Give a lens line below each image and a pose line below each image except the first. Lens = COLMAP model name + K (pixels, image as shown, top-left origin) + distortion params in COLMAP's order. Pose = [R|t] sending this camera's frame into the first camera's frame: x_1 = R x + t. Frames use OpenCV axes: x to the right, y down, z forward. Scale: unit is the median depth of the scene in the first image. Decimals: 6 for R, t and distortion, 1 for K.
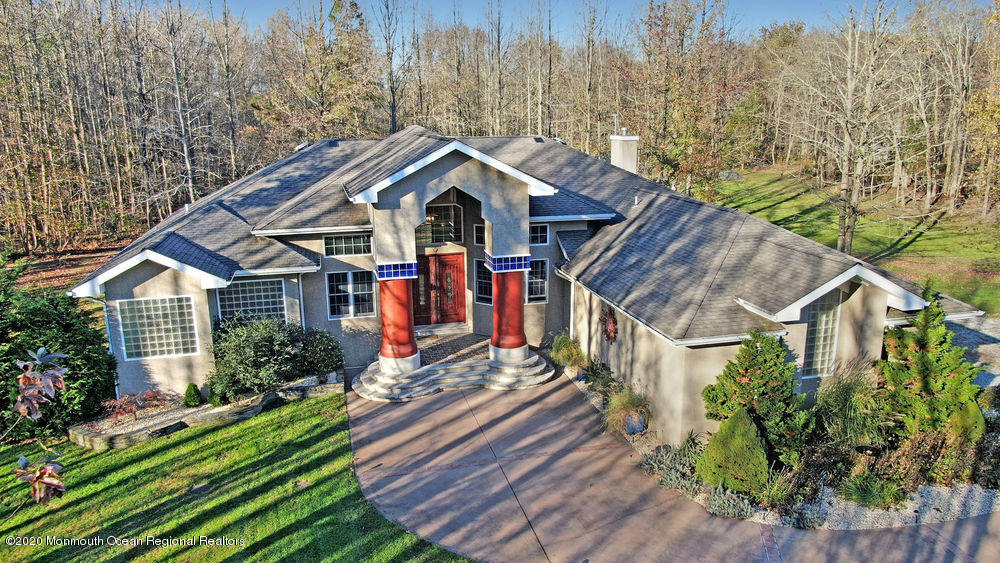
lens RADIAL K [[724.4, 0, 496.9], [0, 724.4, 284.0], [0, 0, 1]] dist [-0.004779, -0.010278]
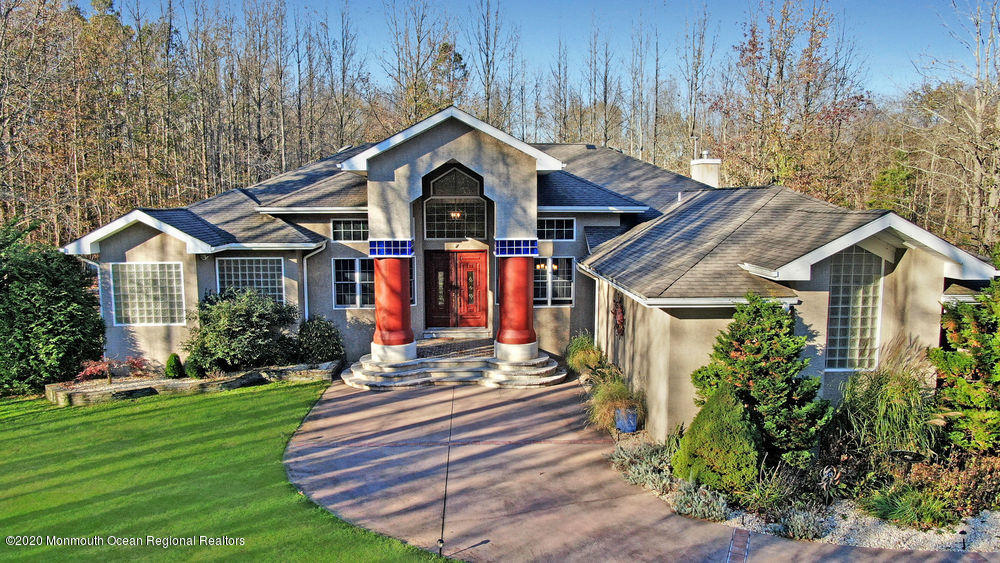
lens RADIAL K [[724.4, 0, 503.0], [0, 724.4, 281.1], [0, 0, 1]] dist [-0.004779, -0.010278]
pose [[0.979040, 0.031617, -0.201200, 0.197883], [-0.057579, 0.990545, -0.124522, 0.134124], [0.195361, 0.133497, 0.971603, 0.131861]]
